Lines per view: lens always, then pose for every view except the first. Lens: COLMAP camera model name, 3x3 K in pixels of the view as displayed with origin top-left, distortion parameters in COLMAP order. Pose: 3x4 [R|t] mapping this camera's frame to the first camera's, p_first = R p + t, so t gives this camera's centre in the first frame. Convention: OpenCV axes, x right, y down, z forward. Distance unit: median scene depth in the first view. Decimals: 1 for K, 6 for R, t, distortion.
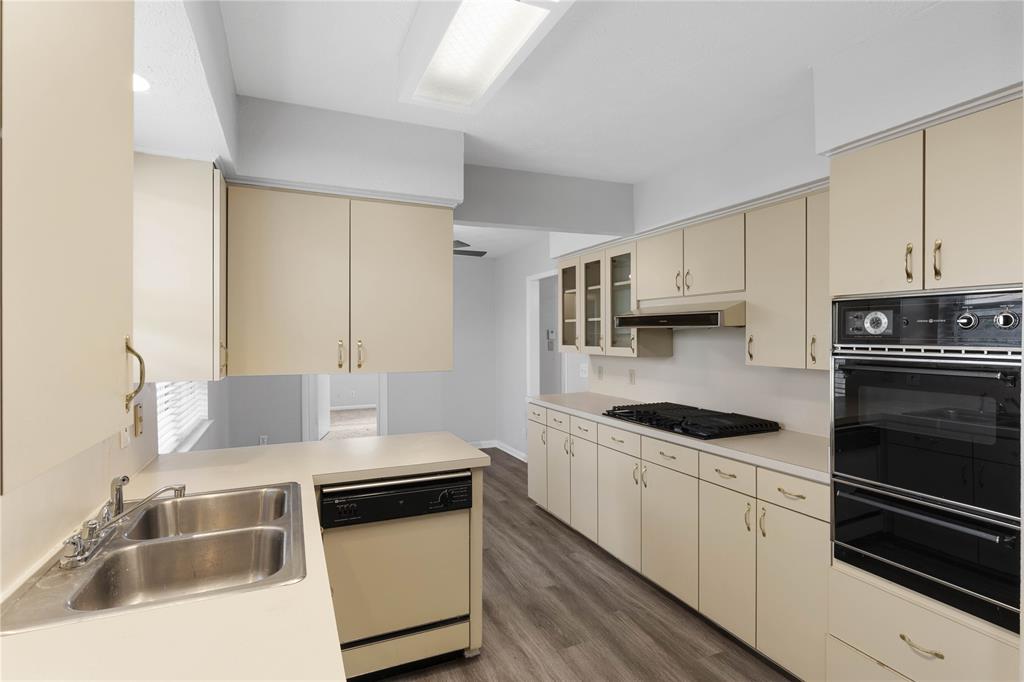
lens RADIAL K [[509.8, 0, 512.0], [0, 509.8, 341.0], [0, 0, 1]] dist [0.017667, 0.000423]
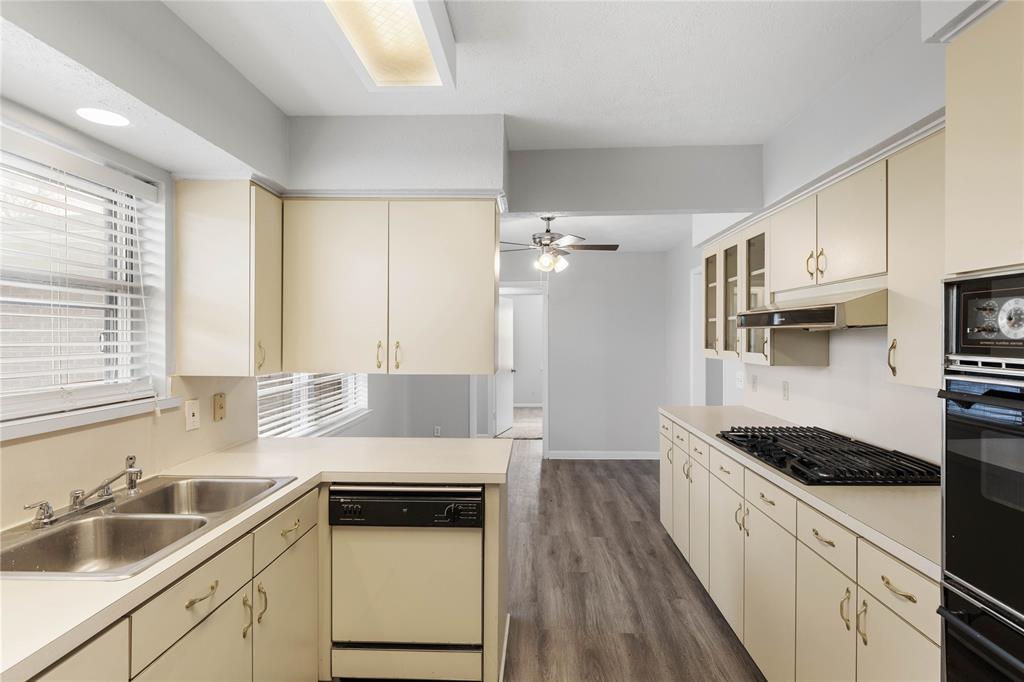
lens RADIAL K [[509.8, 0, 512.0], [0, 509.8, 341.0], [0, 0, 1]] dist [0.017667, 0.000423]
pose [[0.906896, 0.009014, -0.421257, 0.271425], [-0.009423, 0.999955, 0.001111, -0.004035], [0.421248, 0.002962, 0.906941, 0.157446]]
